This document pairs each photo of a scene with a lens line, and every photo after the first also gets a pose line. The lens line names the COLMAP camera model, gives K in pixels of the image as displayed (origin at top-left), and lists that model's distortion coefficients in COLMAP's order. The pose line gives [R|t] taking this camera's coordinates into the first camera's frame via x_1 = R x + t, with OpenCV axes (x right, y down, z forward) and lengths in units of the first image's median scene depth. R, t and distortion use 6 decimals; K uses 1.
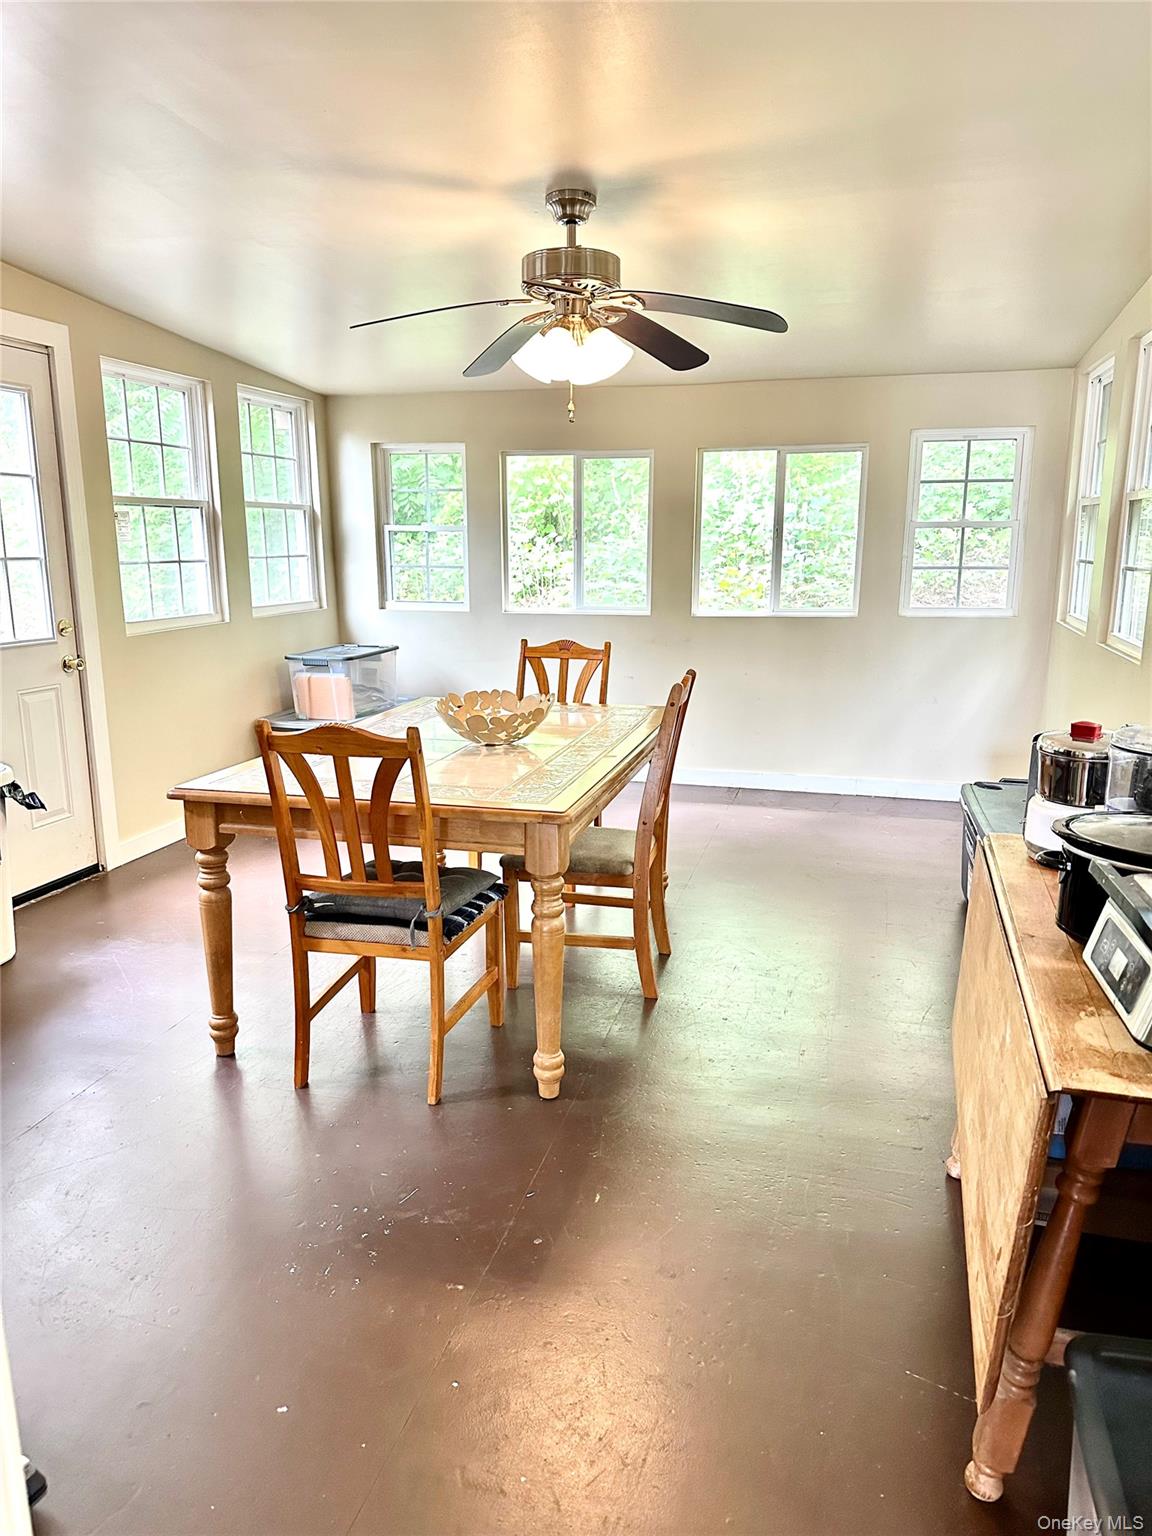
lens RADIAL K [[1088.6, 0, 575.0], [0, 1088.6, 768.7], [0, 0, 1]] dist [0.048068, -0.042114]
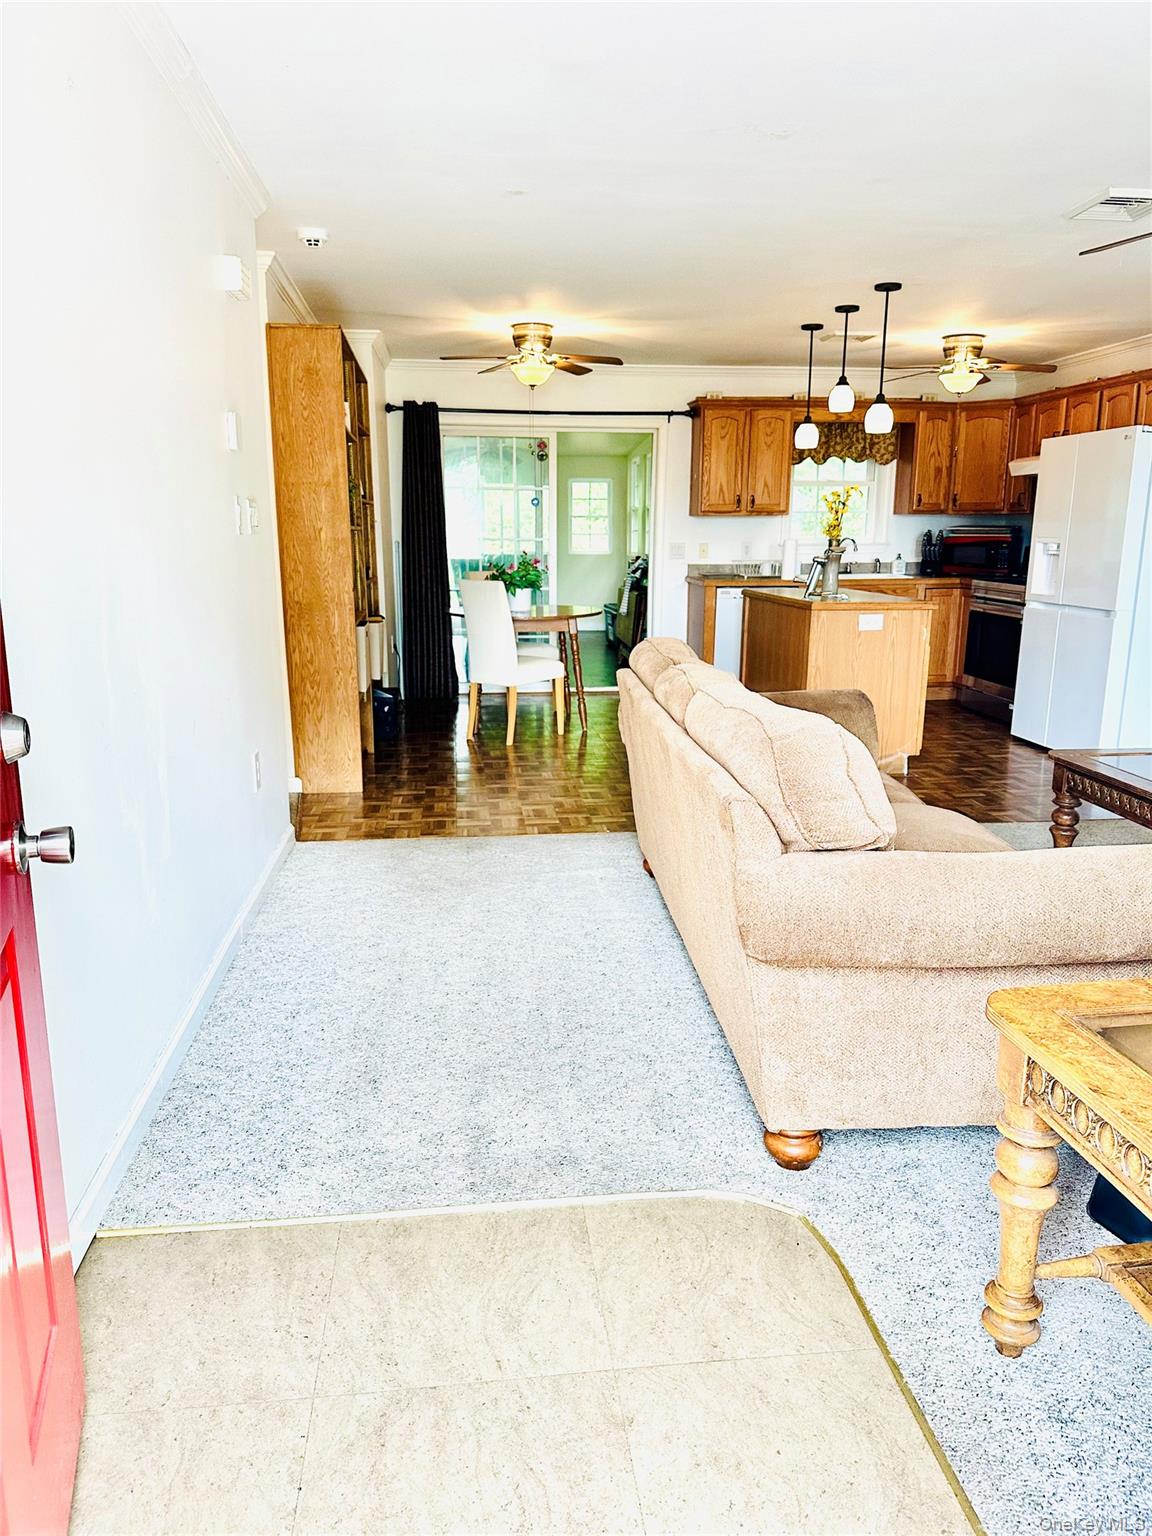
lens RADIAL K [[1088.6, 0, 574.1], [0, 1088.6, 768.1], [0, 0, 1]] dist [0.048068, -0.042114]
pose [[0.932861, -0.074443, 0.352460, -0.740794], [0.074270, 0.997139, 0.014034, 0.384076], [-0.352497, 0.013086, 0.935722, -1.611987]]
